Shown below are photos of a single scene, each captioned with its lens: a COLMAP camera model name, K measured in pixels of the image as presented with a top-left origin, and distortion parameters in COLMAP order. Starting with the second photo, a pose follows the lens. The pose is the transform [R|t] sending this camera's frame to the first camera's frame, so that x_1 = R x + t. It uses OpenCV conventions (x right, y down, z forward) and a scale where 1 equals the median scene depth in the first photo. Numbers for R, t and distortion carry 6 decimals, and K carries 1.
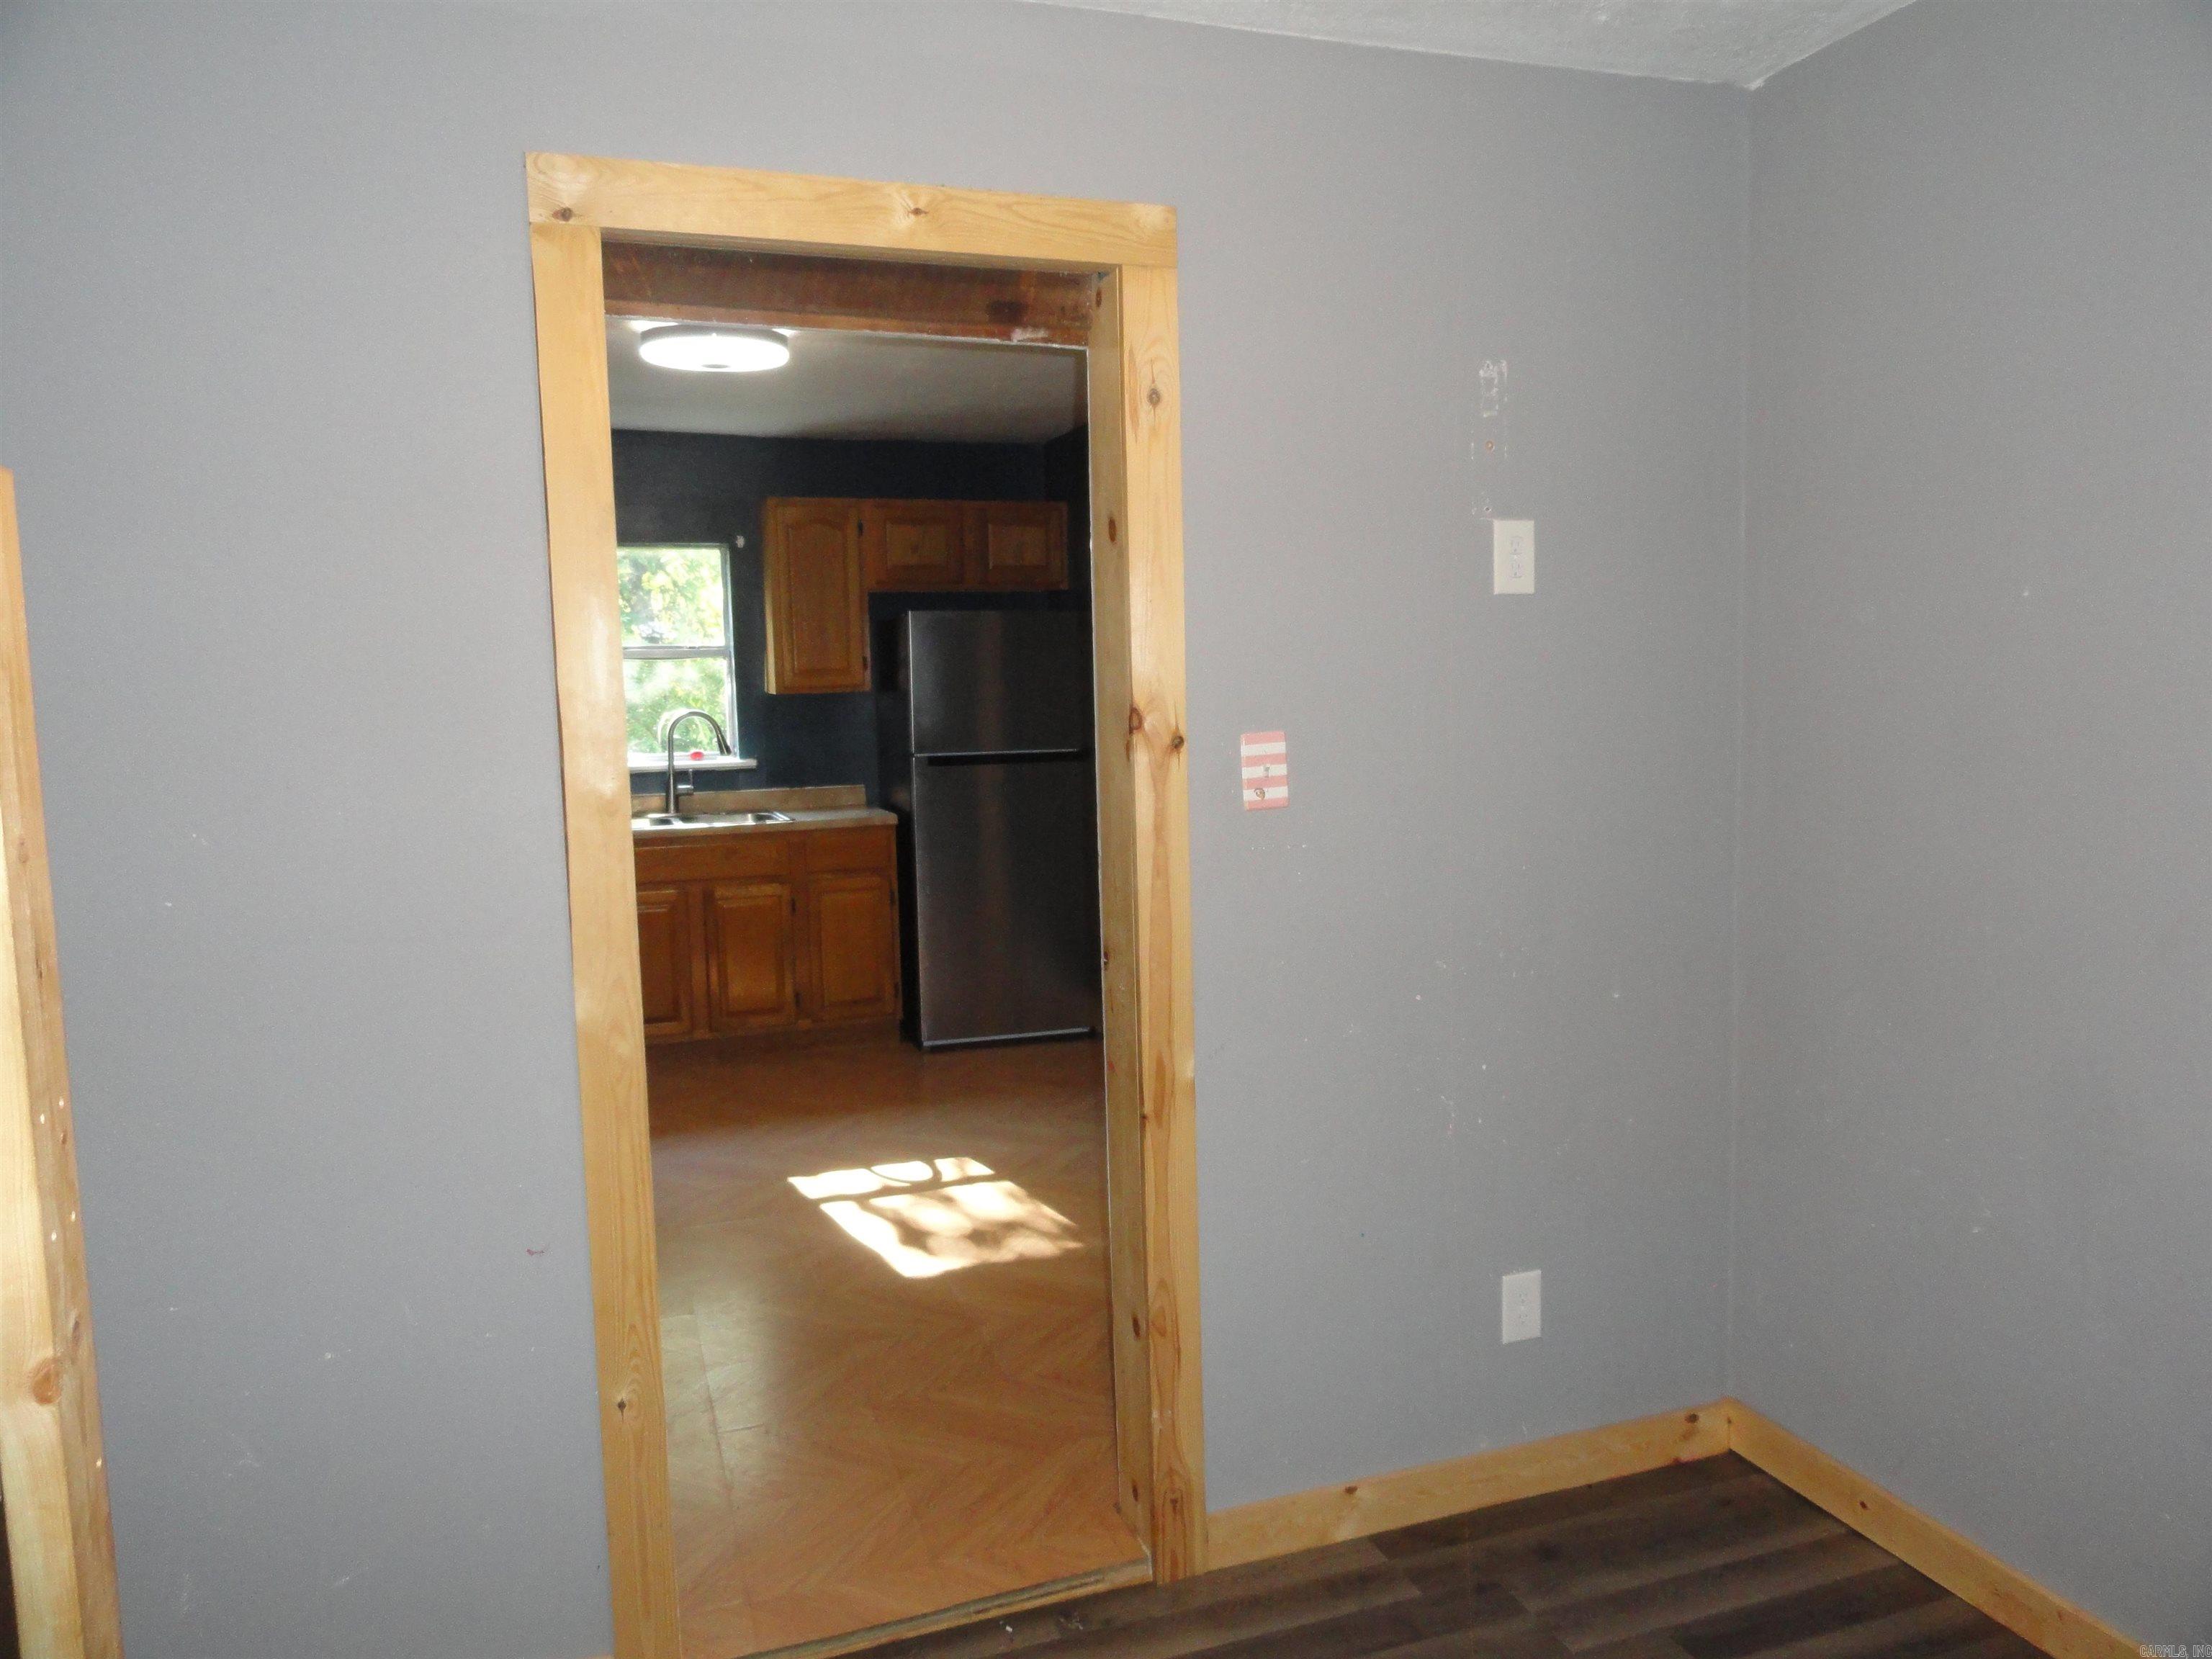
lens RADIAL K [[1505.7, 0, 1090.0], [0, 1505.7, 823.4], [0, 0, 1]] dist [-0.021219, 0.024276]
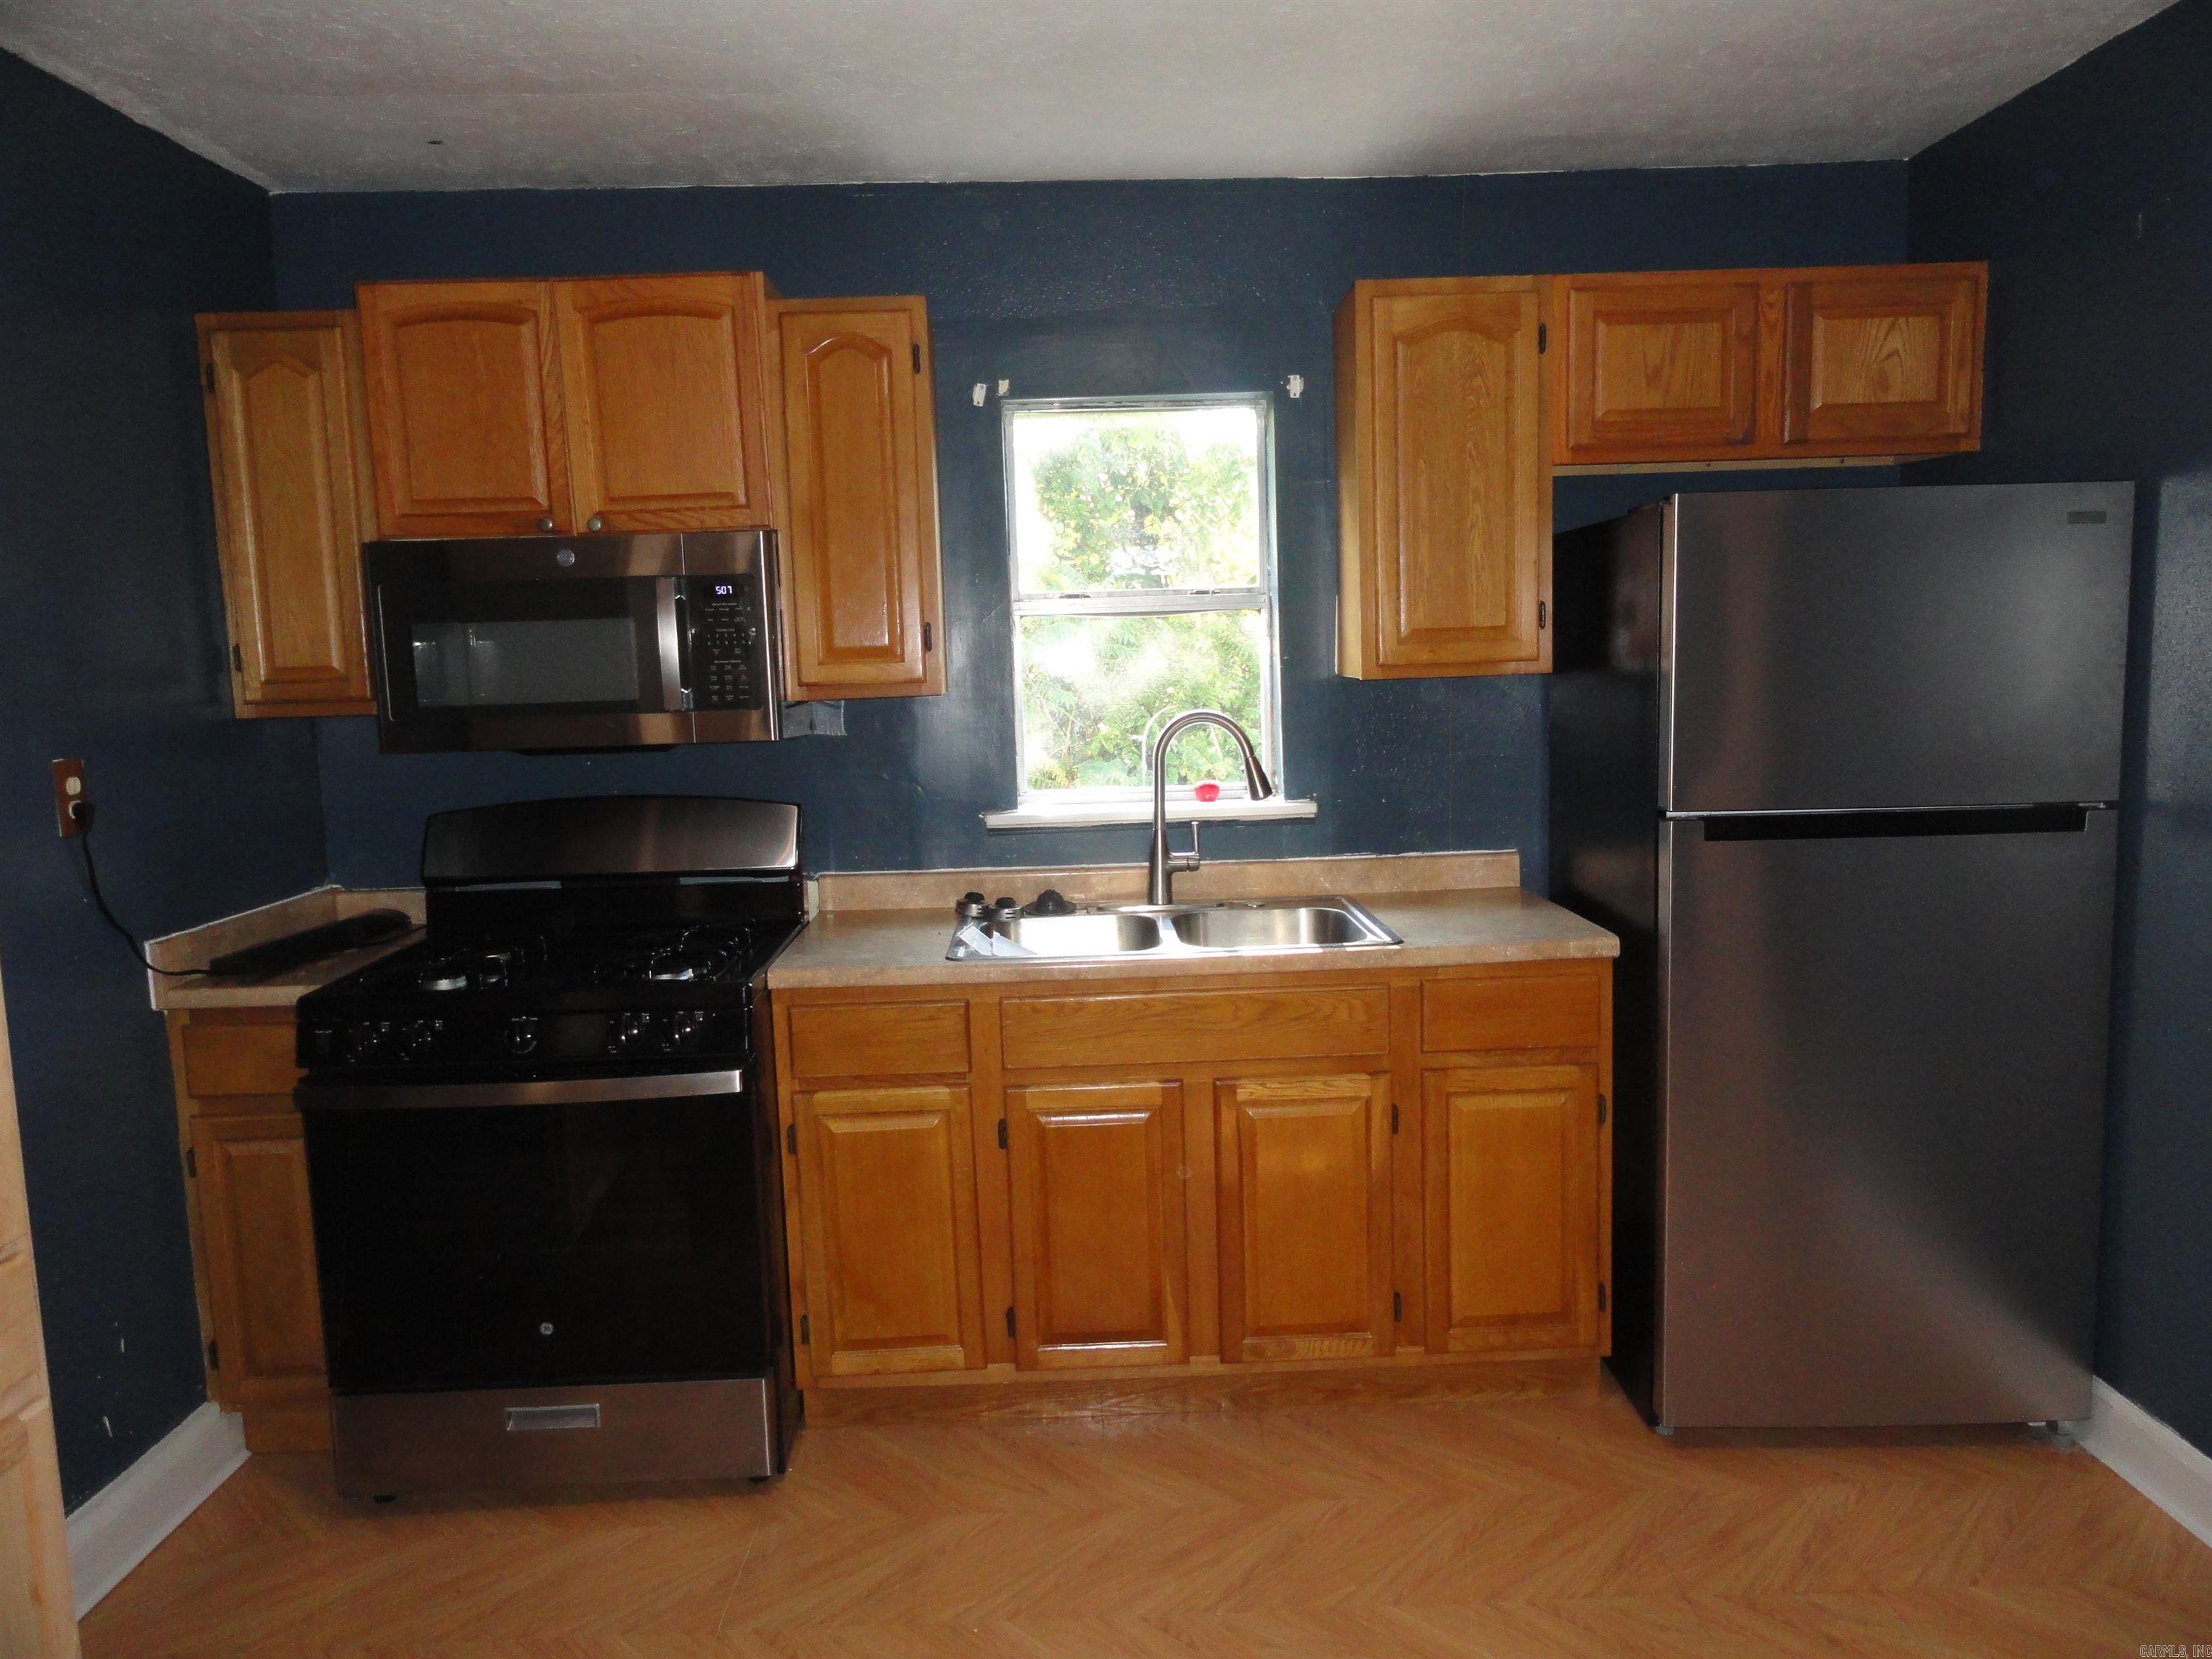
lens RADIAL K [[1505.7, 0, 1090.0], [0, 1505.7, 823.4], [0, 0, 1]] dist [-0.021219, 0.024276]
pose [[0.945427, 0.026122, -0.324784, -0.128953], [-0.018407, 0.999471, 0.026805, -0.049062], [0.325313, -0.019364, 0.945408, 0.488552]]
